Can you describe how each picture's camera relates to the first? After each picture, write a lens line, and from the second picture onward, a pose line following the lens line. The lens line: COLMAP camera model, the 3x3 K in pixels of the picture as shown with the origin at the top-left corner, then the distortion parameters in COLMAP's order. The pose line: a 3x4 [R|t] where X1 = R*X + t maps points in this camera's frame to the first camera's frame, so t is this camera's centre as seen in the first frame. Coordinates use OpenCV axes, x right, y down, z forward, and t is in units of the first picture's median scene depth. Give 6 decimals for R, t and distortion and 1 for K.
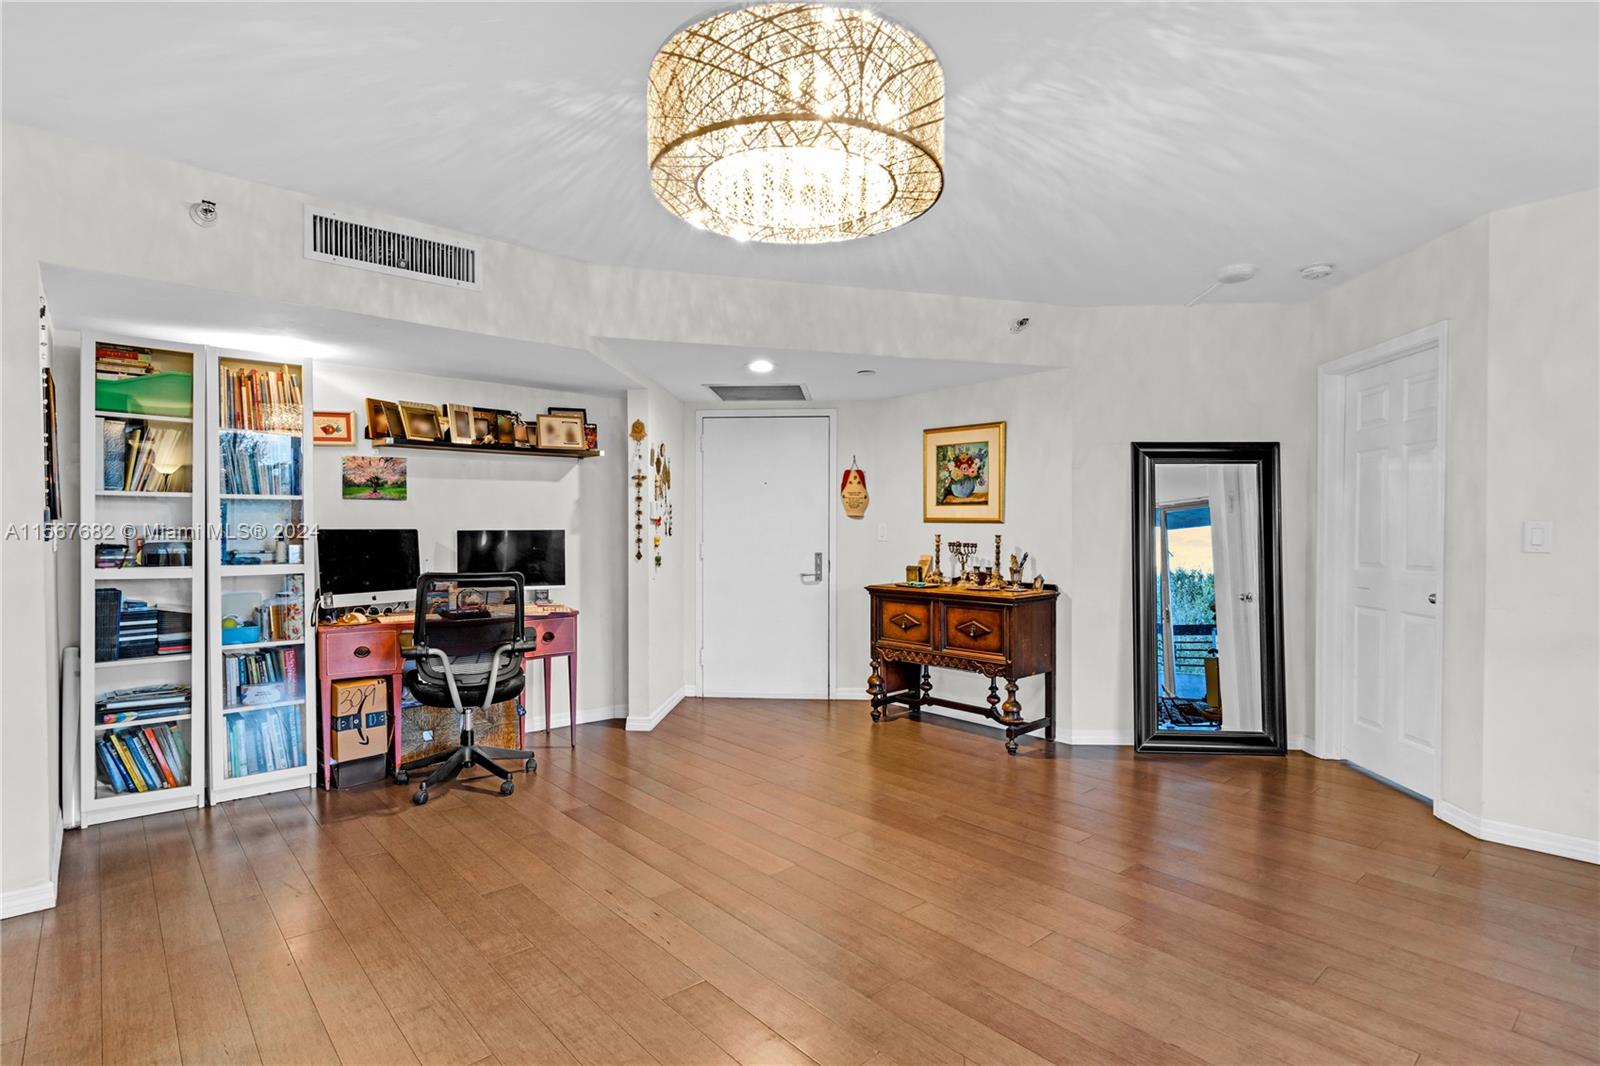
lens RADIAL K [[755.5, 0, 800.0], [0, 755.5, 533.0], [0, 0, 1]] dist [-0.011657, 0.000889]
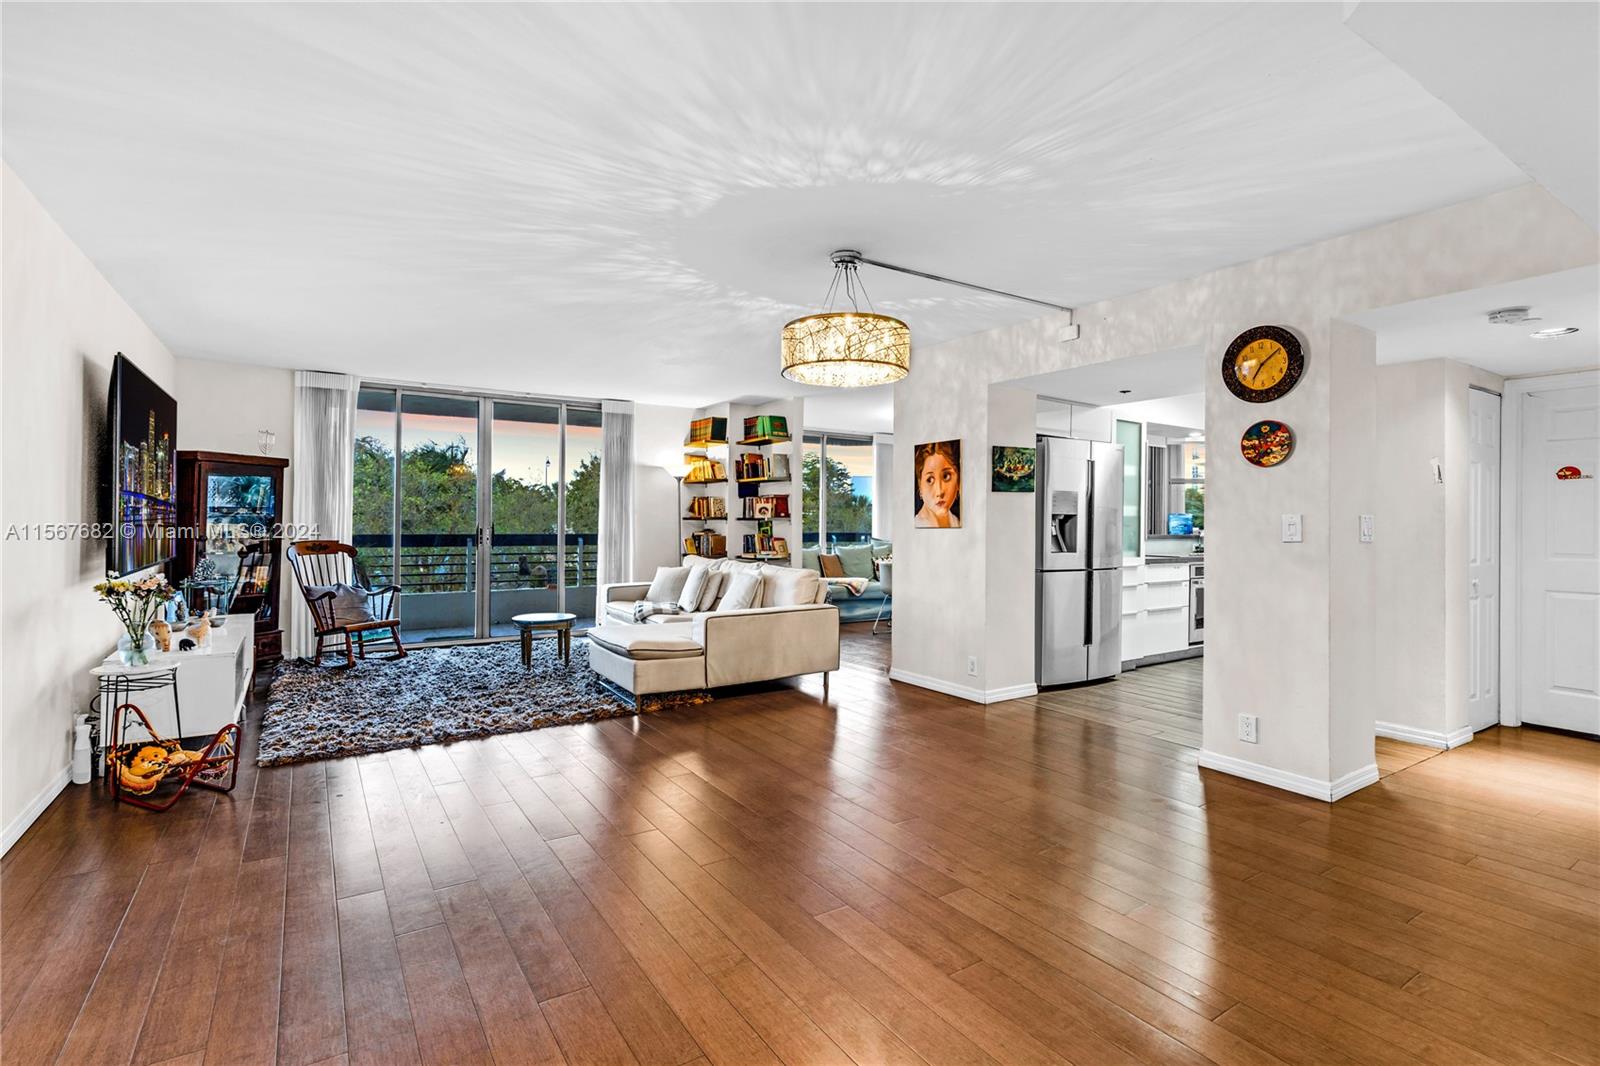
lens RADIAL K [[755.5, 0, 800.0], [0, 755.5, 533.0], [0, 0, 1]] dist [-0.011657, 0.000889]
pose [[-0.991122, -0.009657, 0.132604, -0.119722], [-0.008697, 0.999932, 0.007814, 0.003699], [-0.132670, 0.006591, -0.991138, 2.235757]]
